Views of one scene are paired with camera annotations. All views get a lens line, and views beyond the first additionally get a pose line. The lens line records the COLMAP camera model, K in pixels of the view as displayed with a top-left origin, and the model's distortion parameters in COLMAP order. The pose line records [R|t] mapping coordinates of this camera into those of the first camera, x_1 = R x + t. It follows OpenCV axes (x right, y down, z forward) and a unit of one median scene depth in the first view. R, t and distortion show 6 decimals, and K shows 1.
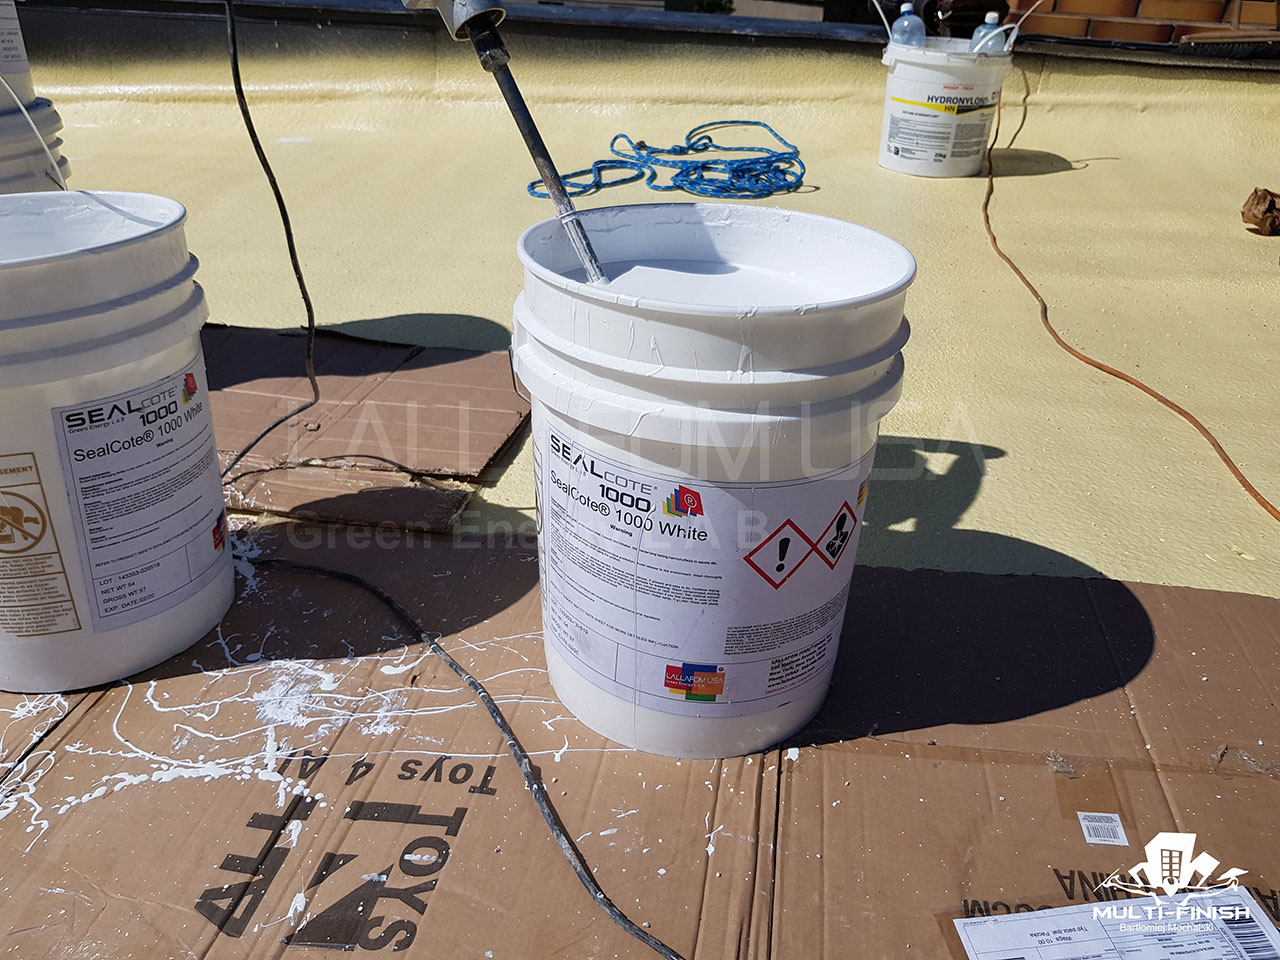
lens RADIAL K [[1000.6, 0, 640.1], [0, 1000.6, 477.2], [0, 0, 1]] dist [0.068072, -0.133742]
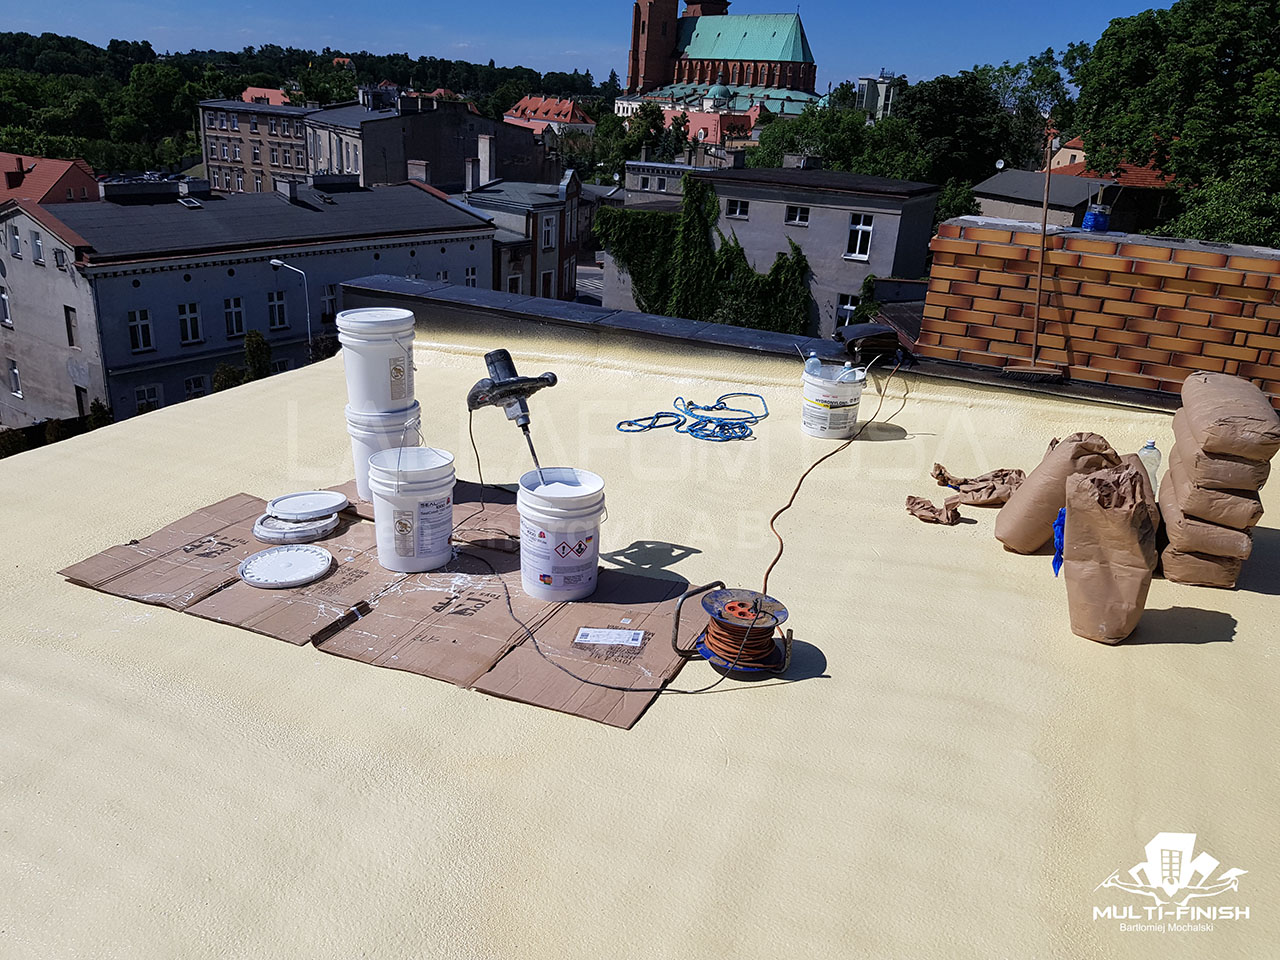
lens RADIAL K [[1000.6, 0, 629.7], [0, 1000.6, 477.1], [0, 0, 1]] dist [0.068072, -0.133742]
pose [[0.968193, 0.098121, -0.230163, 0.353570], [-0.134515, 0.979773, -0.148156, 0.103891], [0.210970, 0.174404, 0.961808, -0.845441]]
